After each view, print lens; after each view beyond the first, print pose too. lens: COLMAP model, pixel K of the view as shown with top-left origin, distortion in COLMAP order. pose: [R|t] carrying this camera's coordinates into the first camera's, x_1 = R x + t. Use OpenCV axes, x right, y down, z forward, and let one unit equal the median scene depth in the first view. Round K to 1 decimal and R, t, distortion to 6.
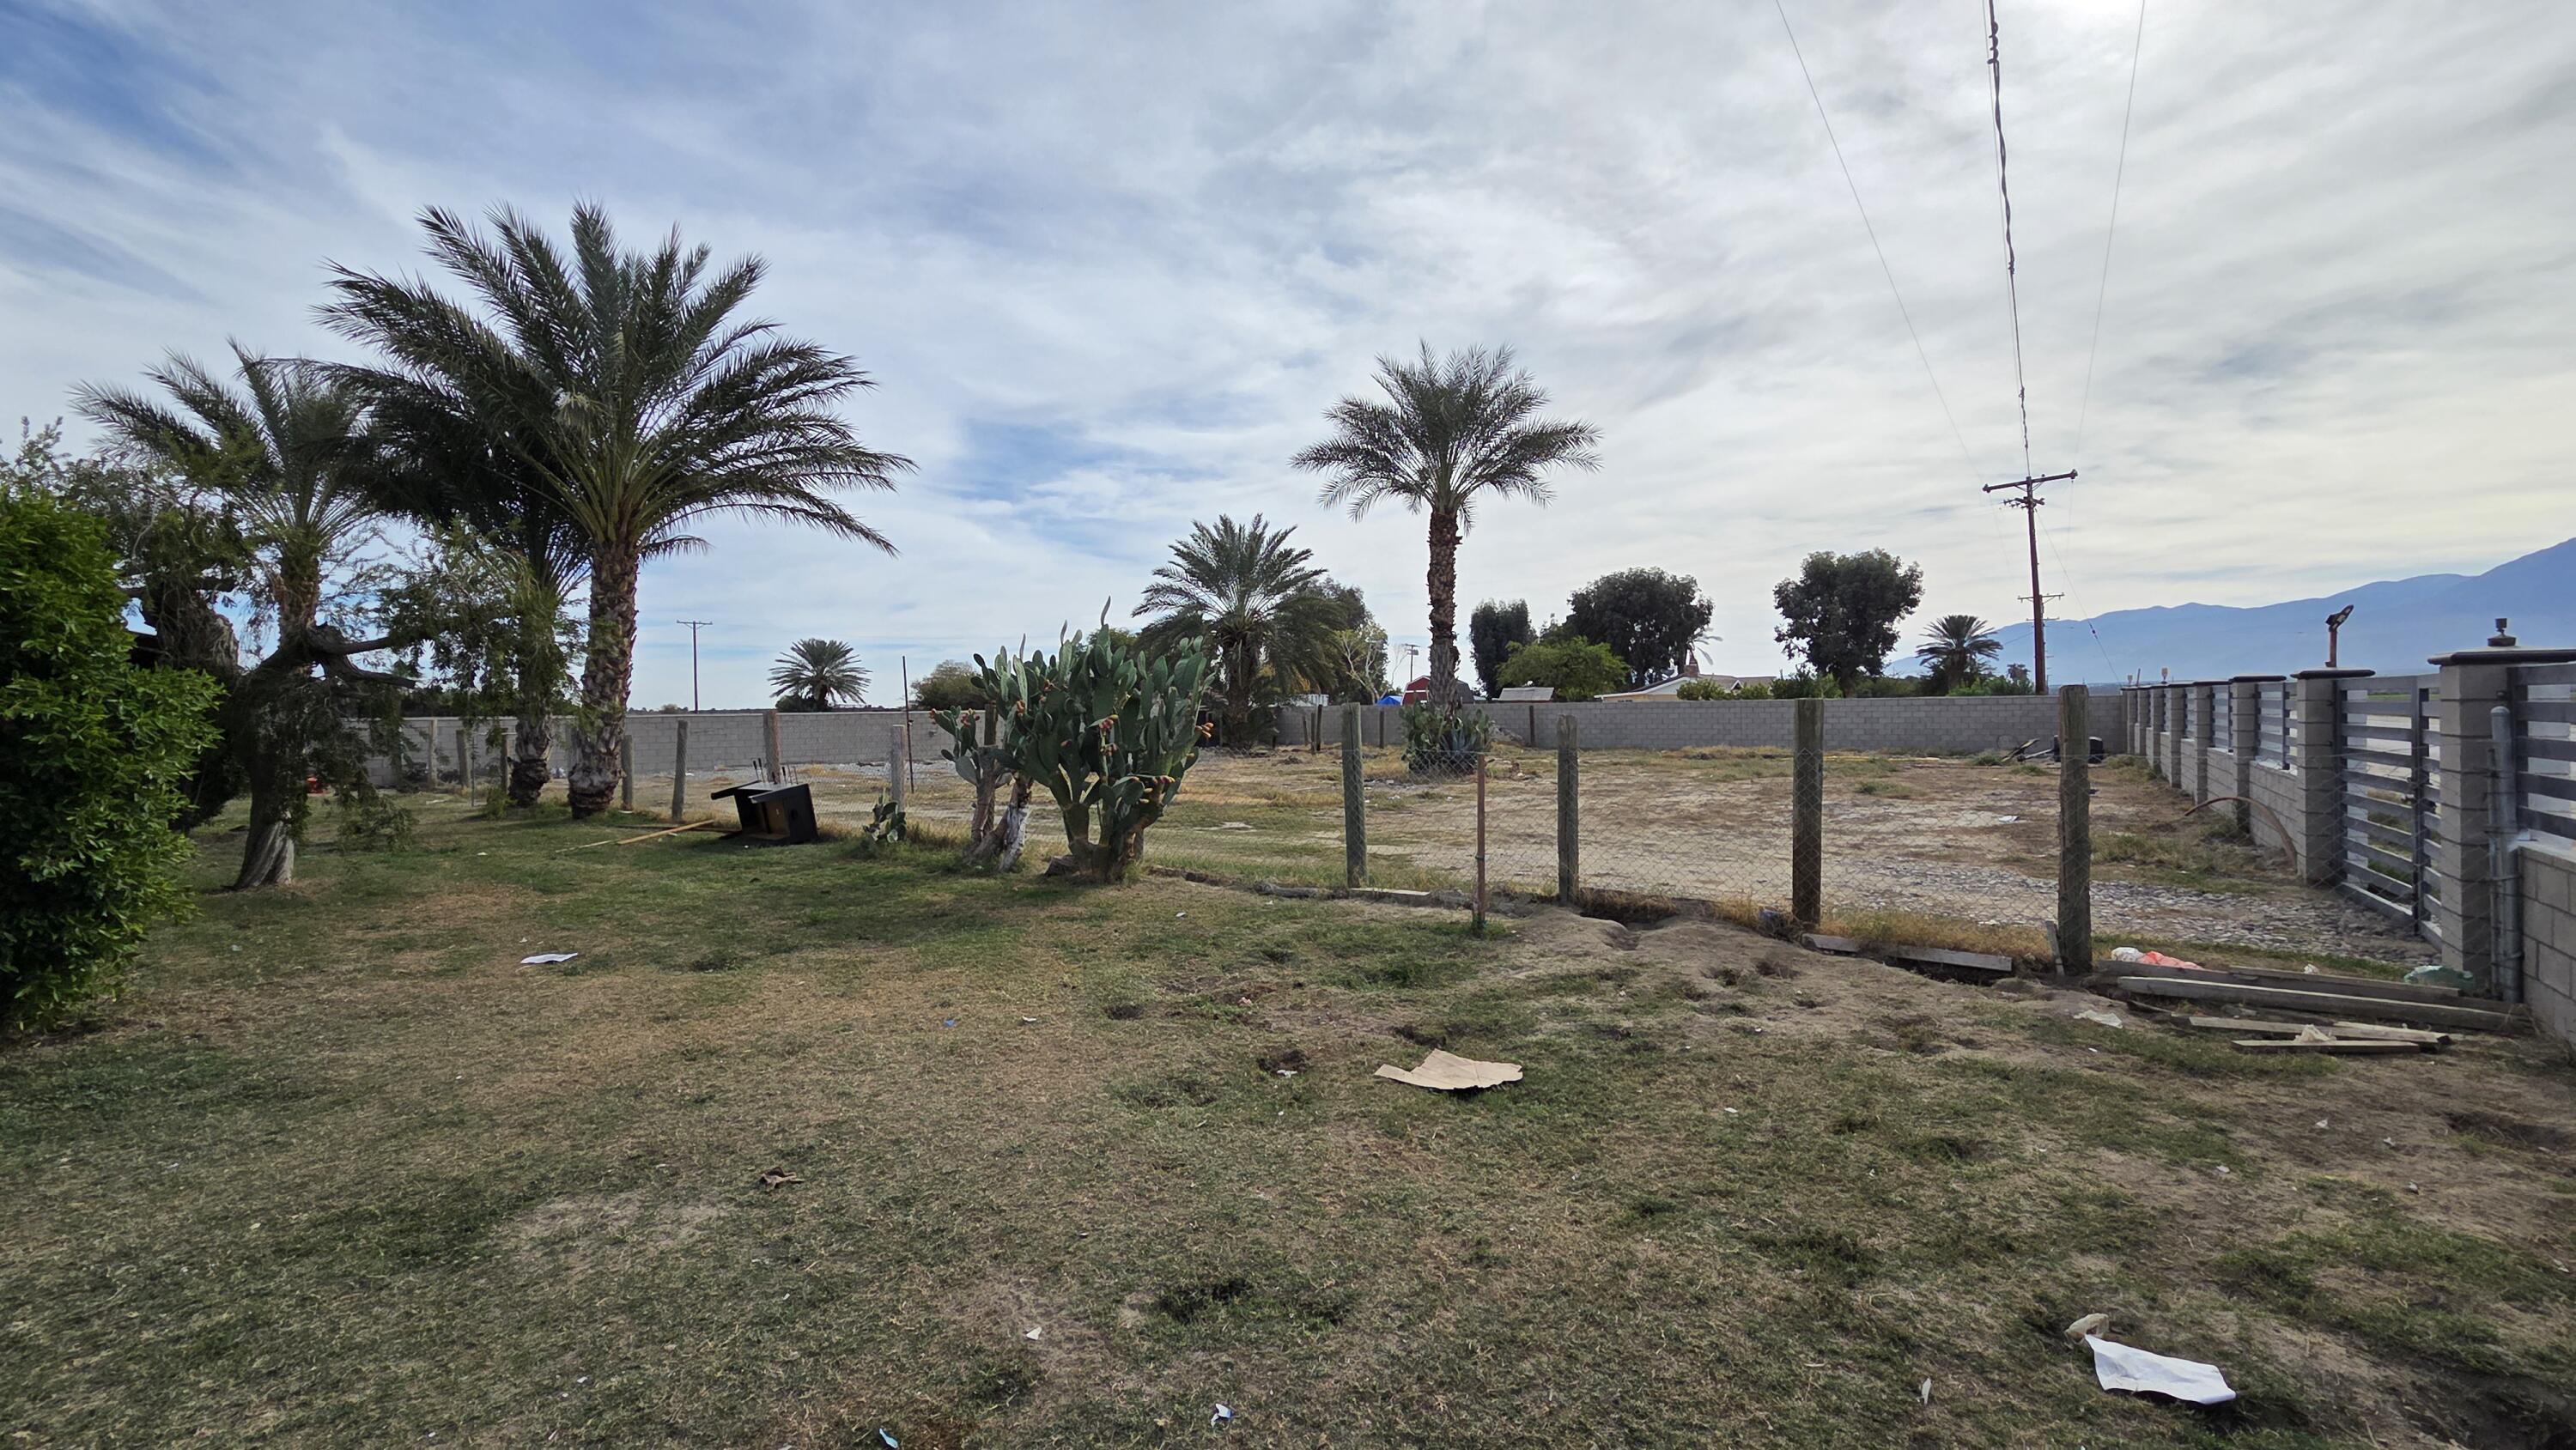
lens RADIAL K [[1036.1, 0, 1288.0], [0, 1036.1, 725.0], [0, 0, 1]] dist [0.001777, 0.000276]
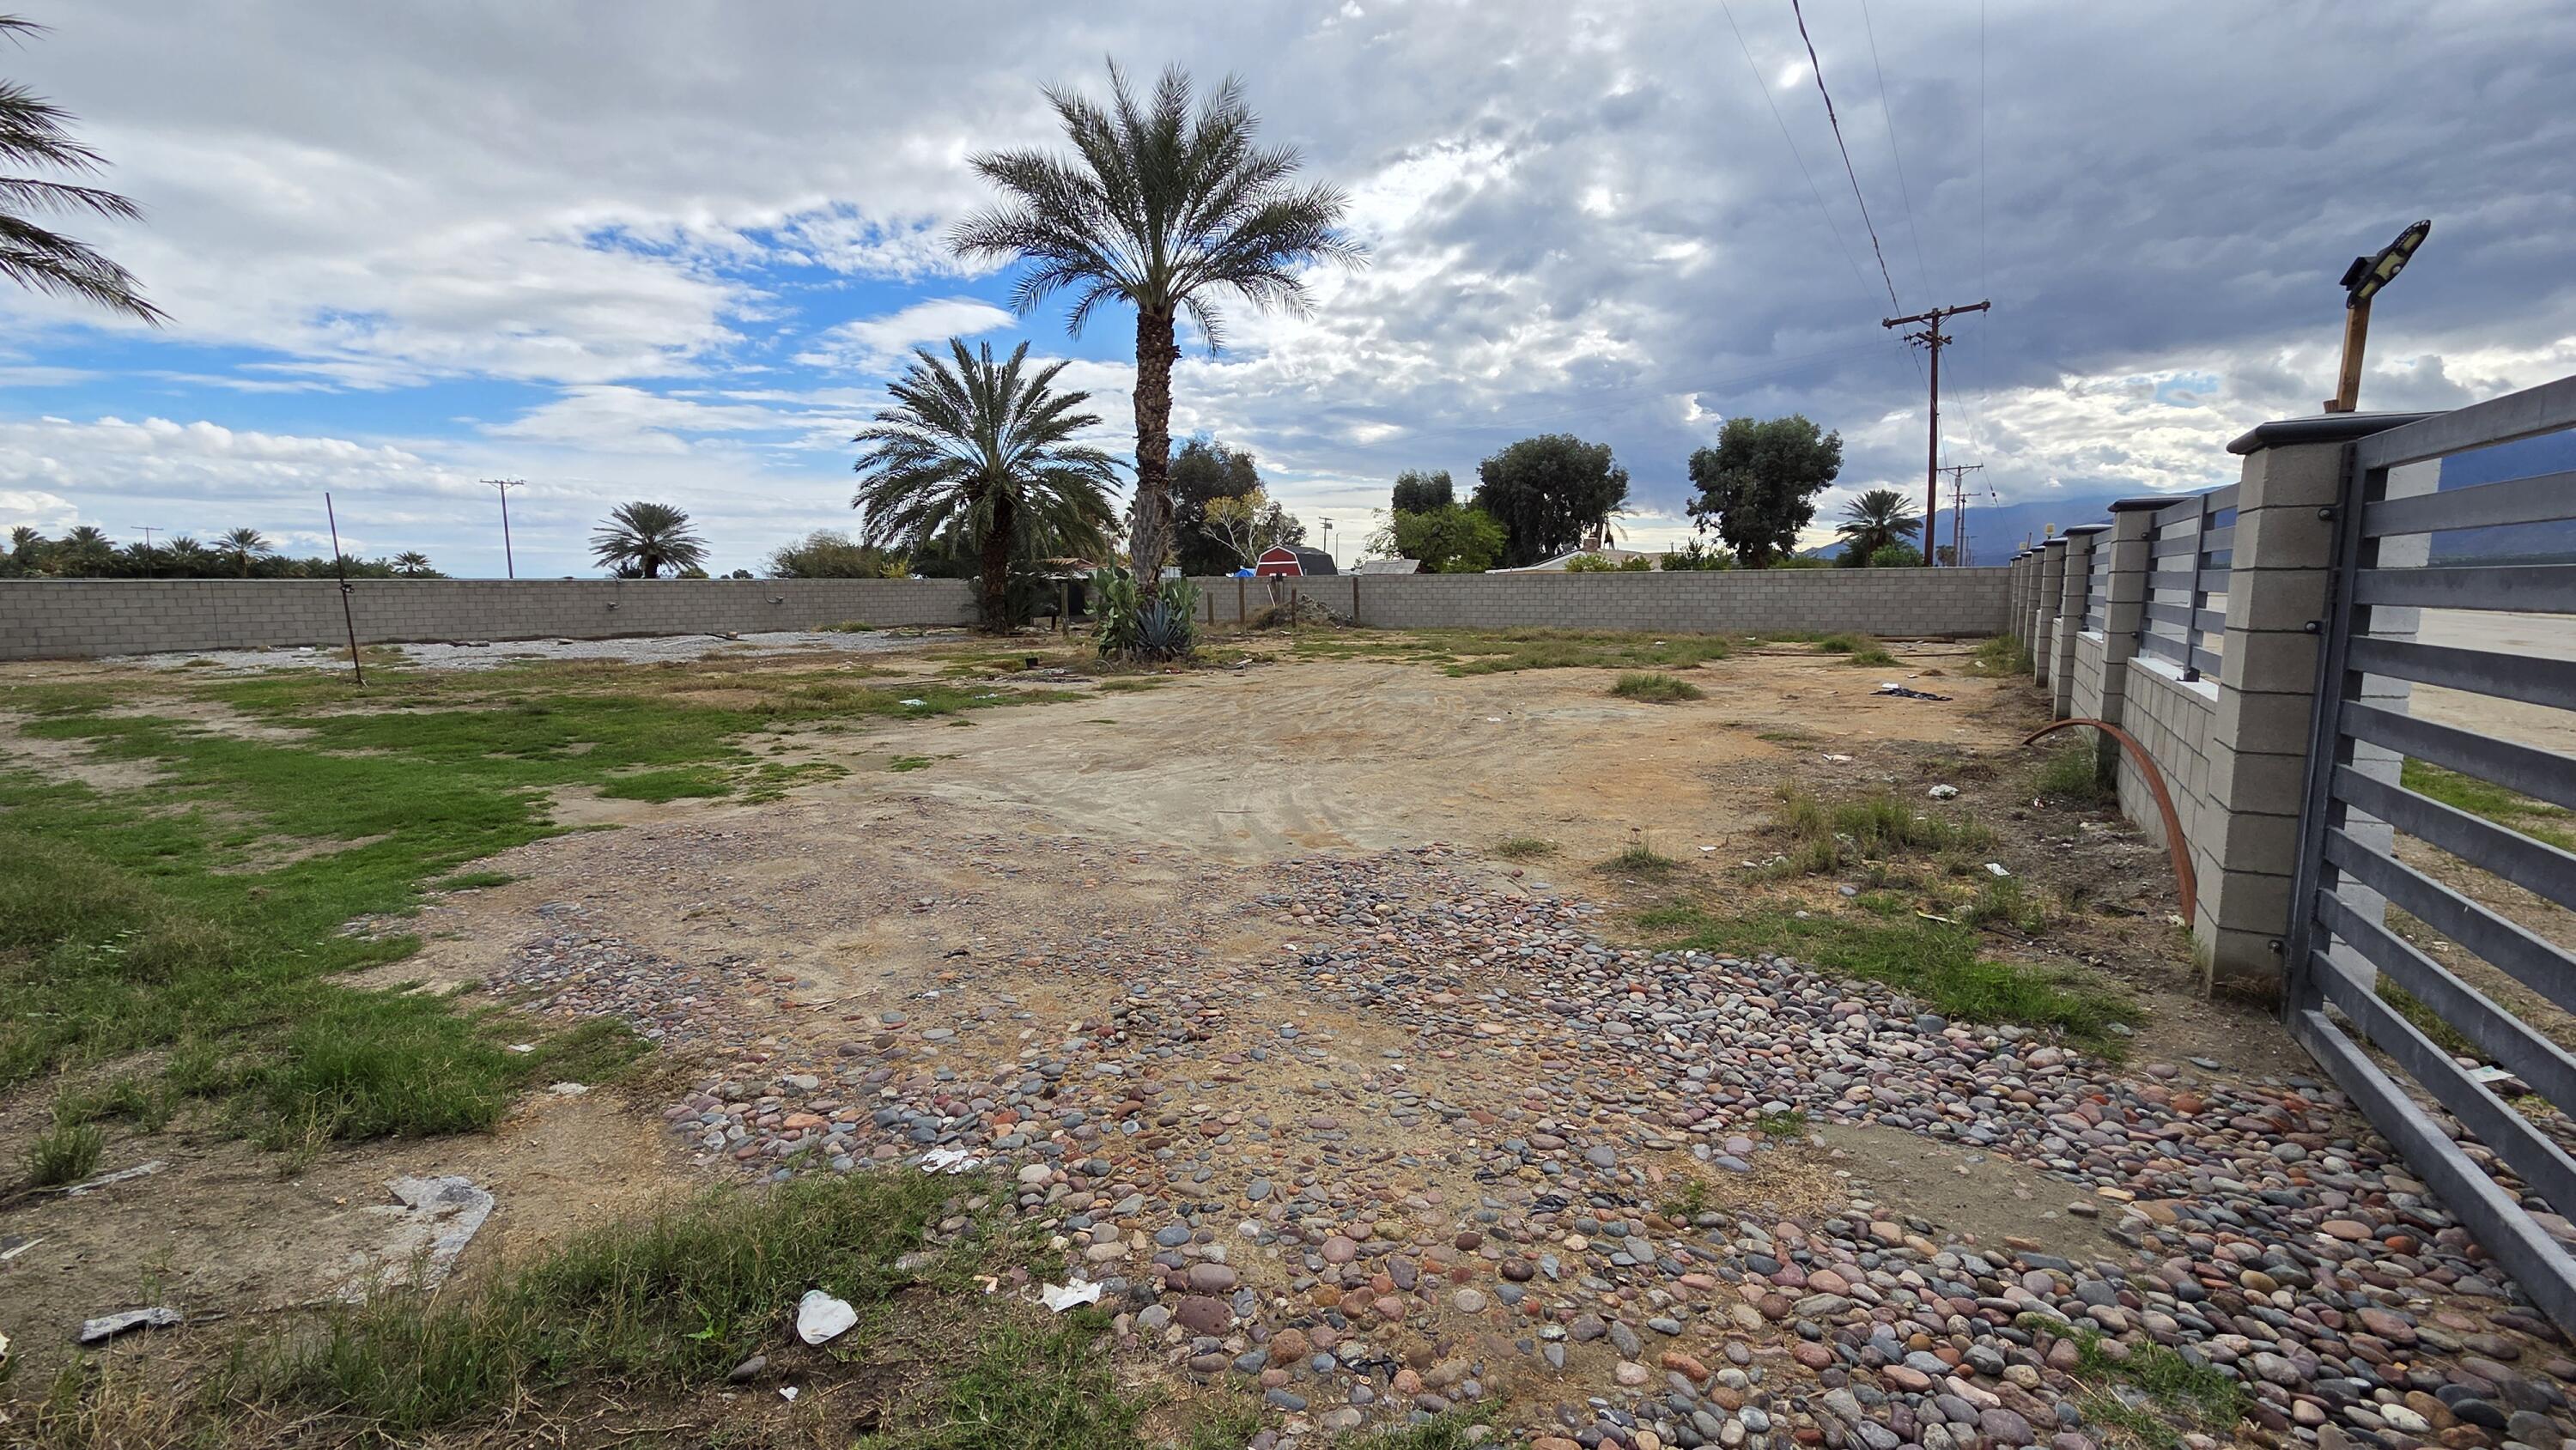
lens RADIAL K [[978.2, 0, 1288.0], [0, 978.2, 725.0], [0, 0, 1]] dist [-0.027440, 0.000123]
pose [[0.999911, 0.004601, 0.012523, 0.110002], [-0.006113, 0.992322, 0.123531, 0.002353], [-0.011859, -0.123596, 0.992262, 0.115304]]
